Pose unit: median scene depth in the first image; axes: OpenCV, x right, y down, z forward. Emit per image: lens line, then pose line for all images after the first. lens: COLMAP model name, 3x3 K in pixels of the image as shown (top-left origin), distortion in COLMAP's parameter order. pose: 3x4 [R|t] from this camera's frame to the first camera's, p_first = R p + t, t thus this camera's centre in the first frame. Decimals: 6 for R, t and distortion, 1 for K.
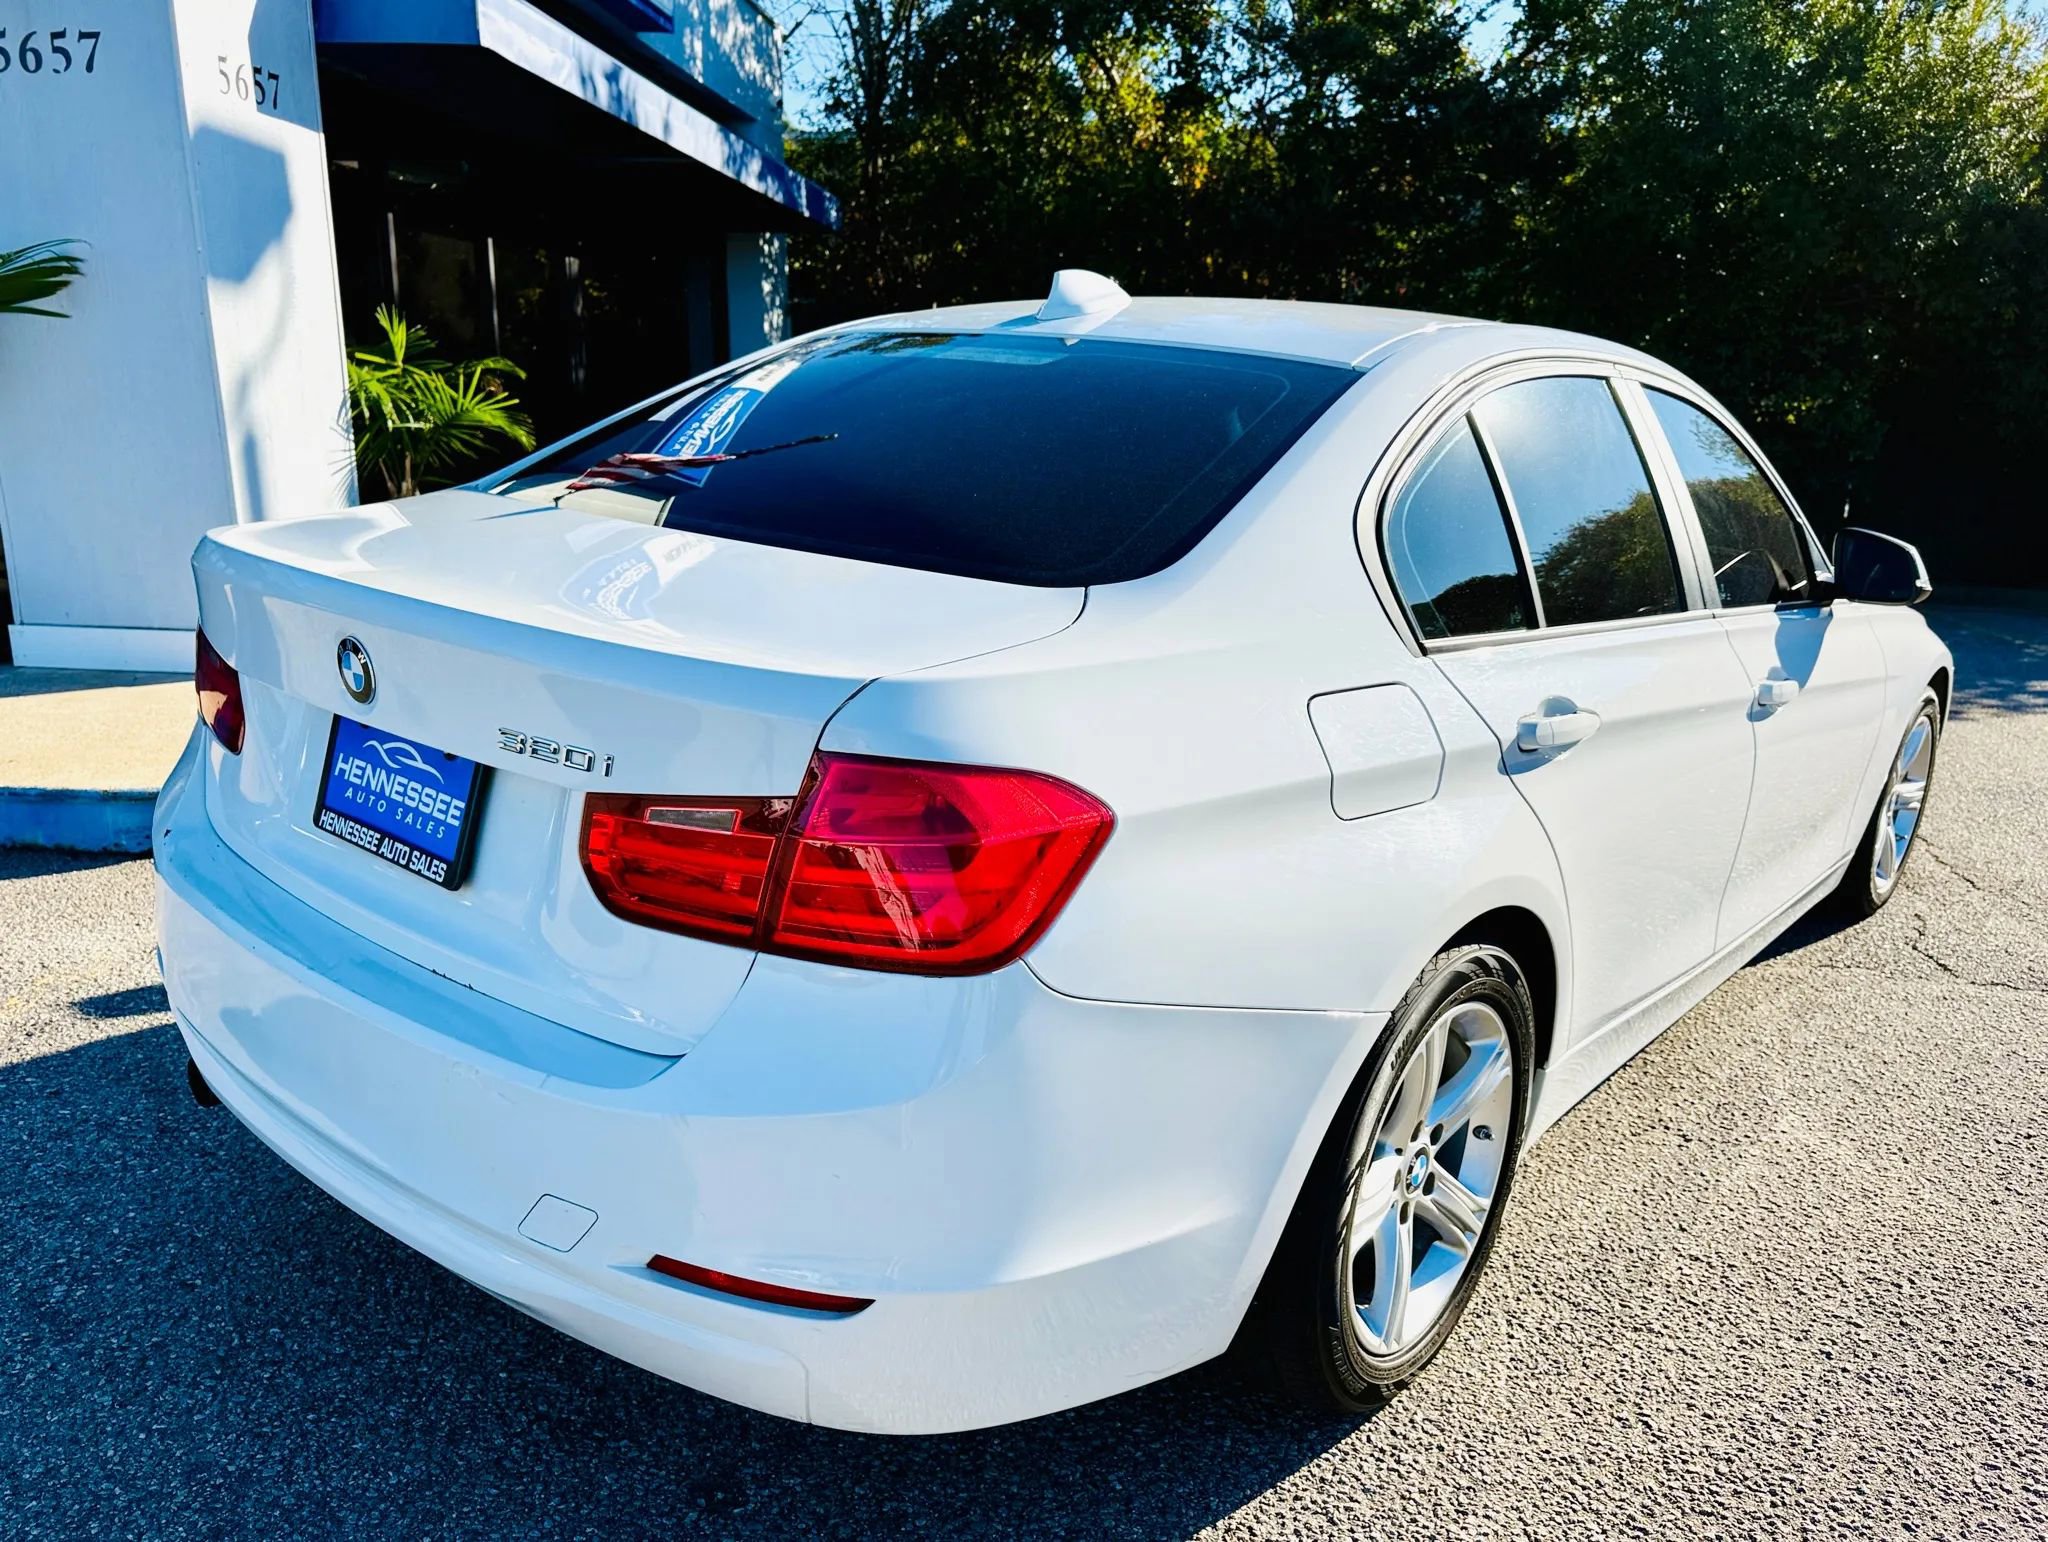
lens RADIAL K [[1540.0, 0, 1055.9], [0, 1540.0, 838.0], [0, 0, 1]] dist [0.013180, -0.015927]
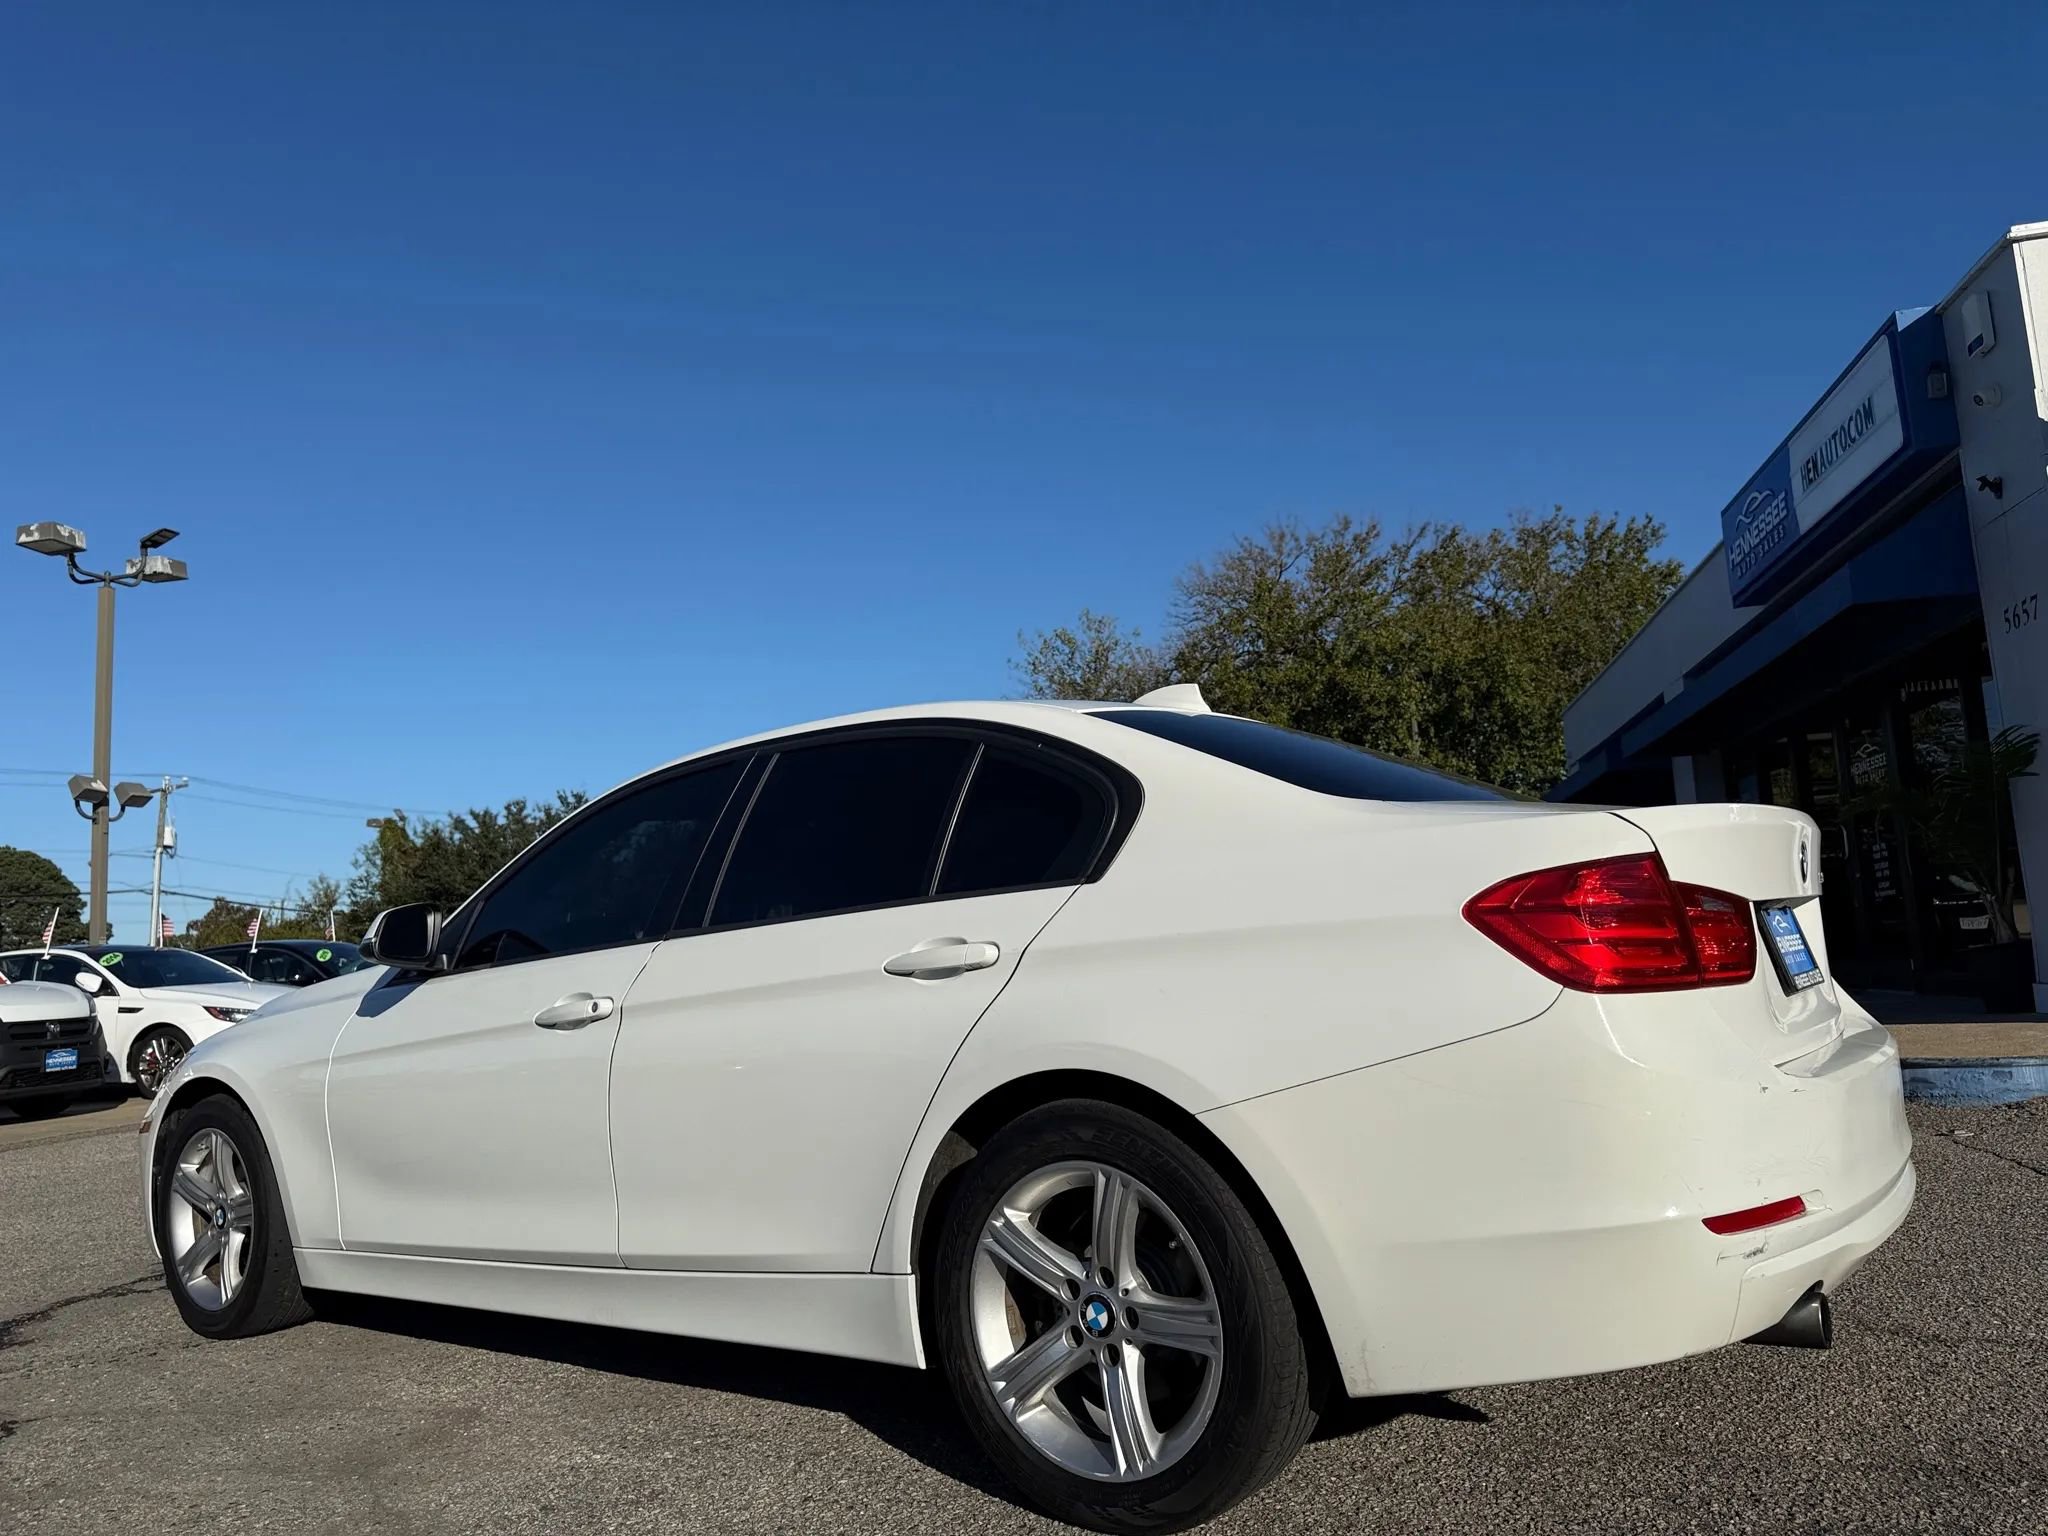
lens RADIAL K [[1454.6, 0, 1031.4], [0, 1454.6, 765.0], [0, 0, 1]] dist [0.021757, -0.026128]
pose [[-0.138380, -0.148300, -0.979213, 1.139499], [-0.219770, 0.968673, -0.115646, 0.042114], [0.965687, 0.199198, -0.166637, 0.375499]]
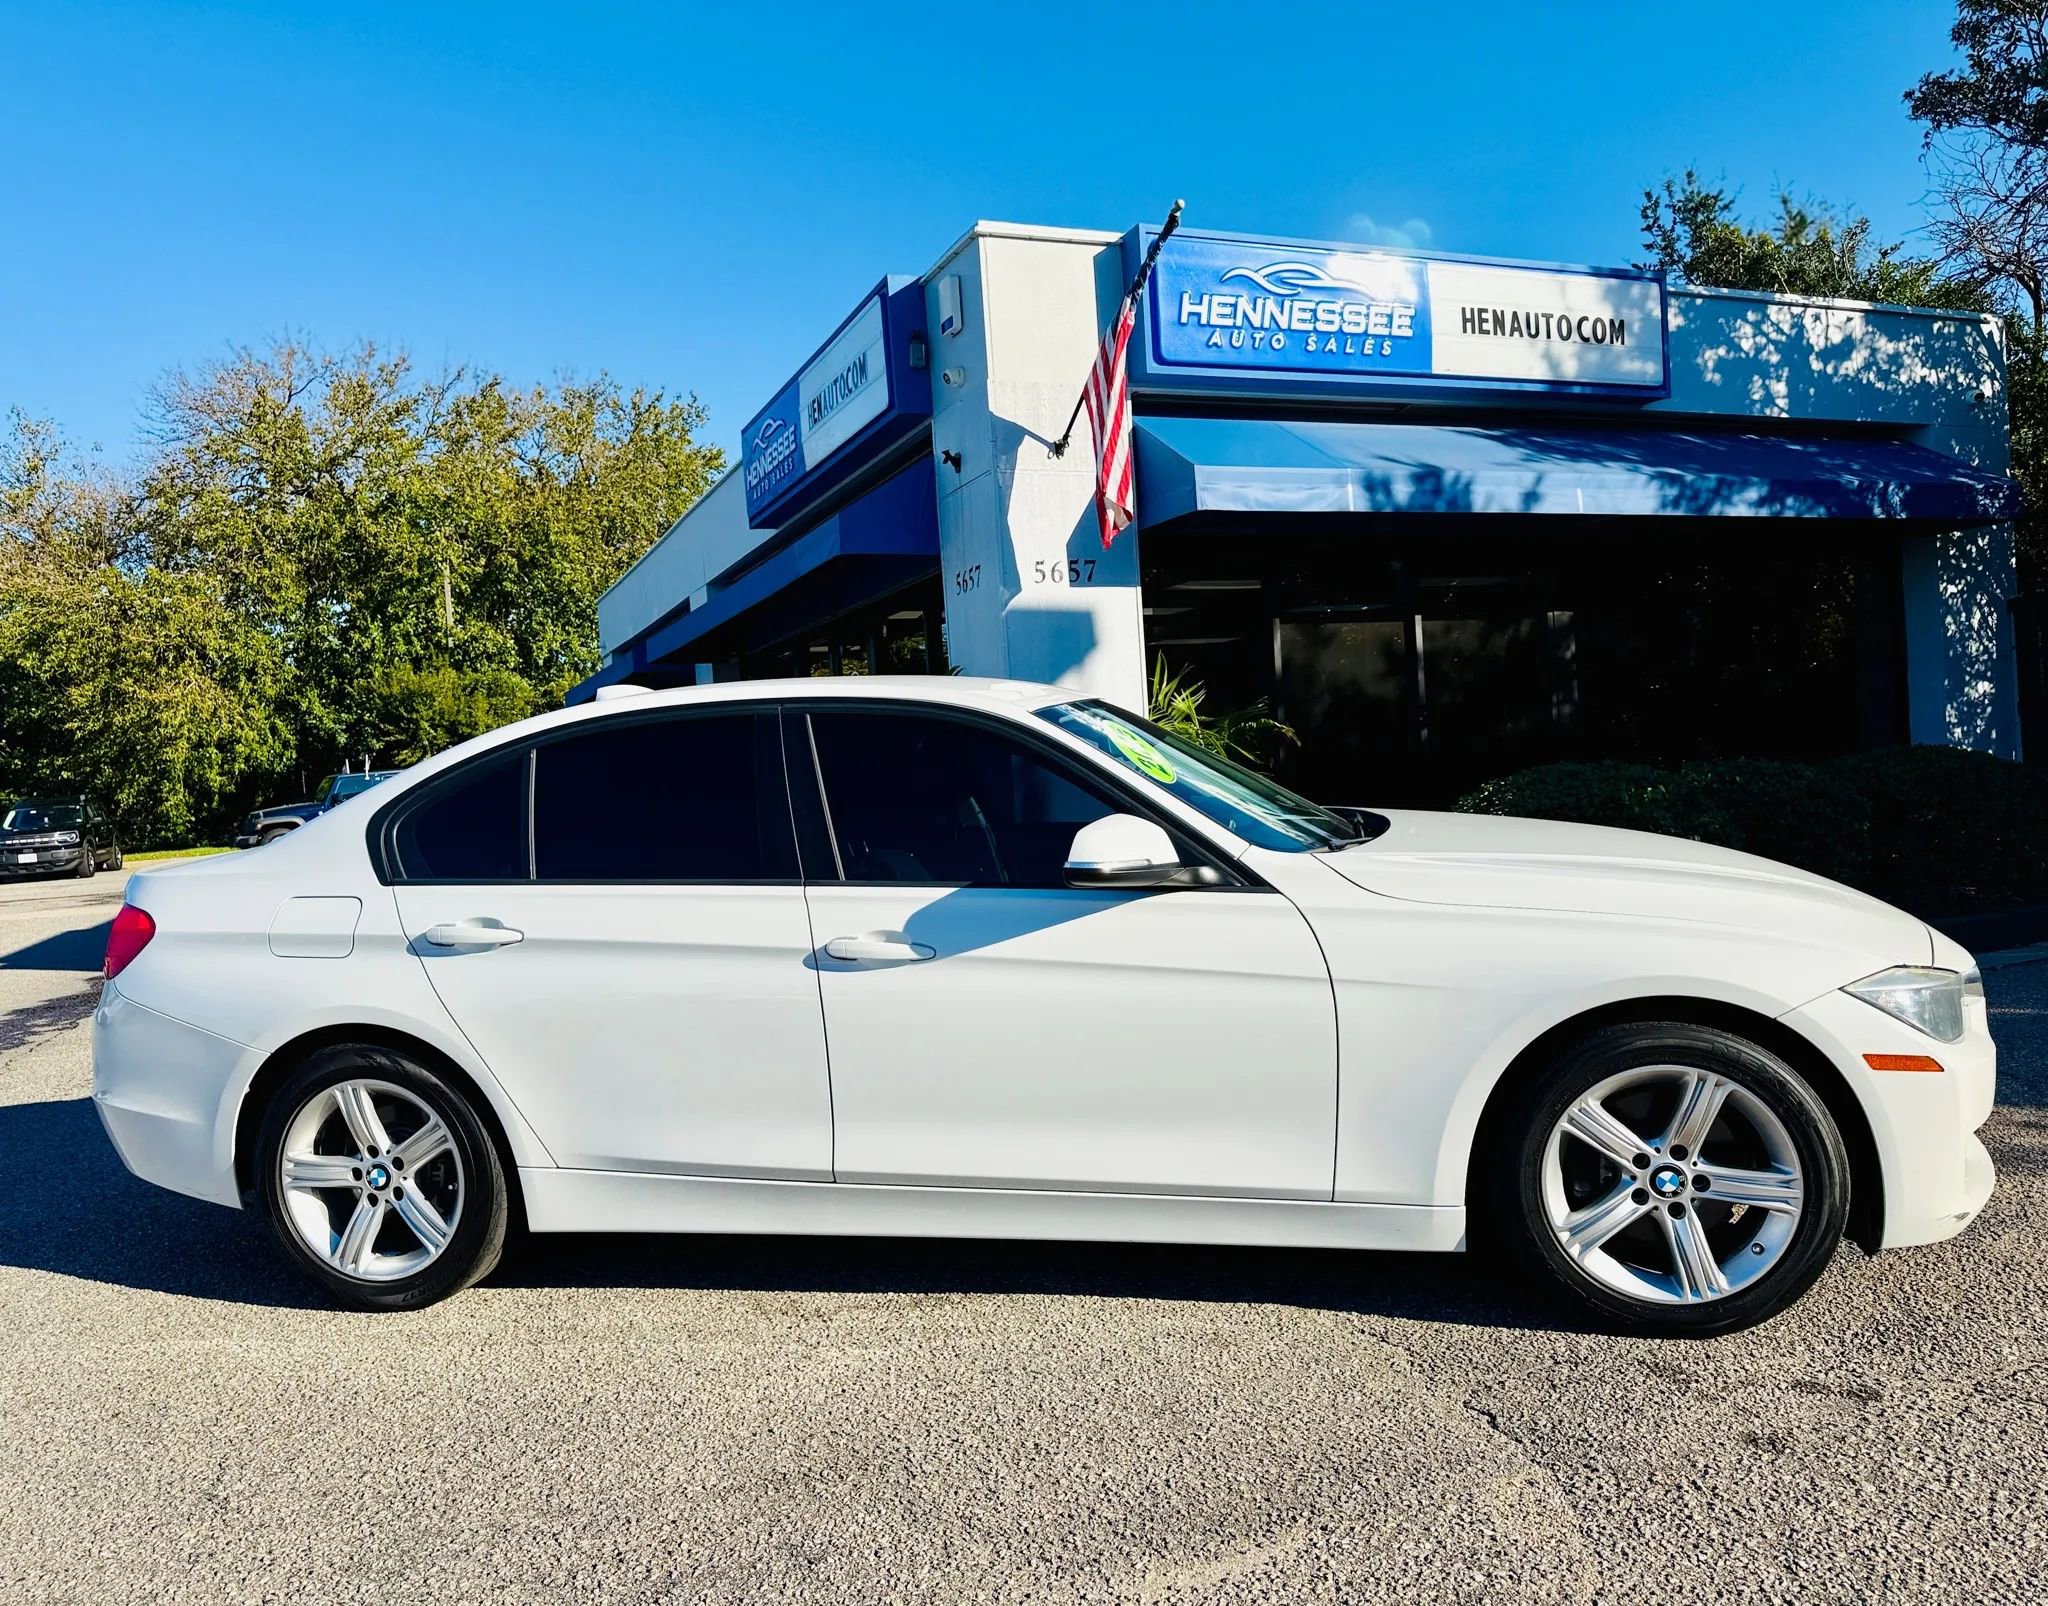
lens RADIAL K [[1520.0, 0, 1006.5], [0, 1520.0, 813.7], [0, 0, 1]] dist [0.062463, -0.080704]
pose [[0.446141, -0.028956, -0.894494, 1.142918], [-0.174796, 0.977409, -0.118822, -0.057461], [0.877727, 0.209365, 0.431001, 0.421346]]
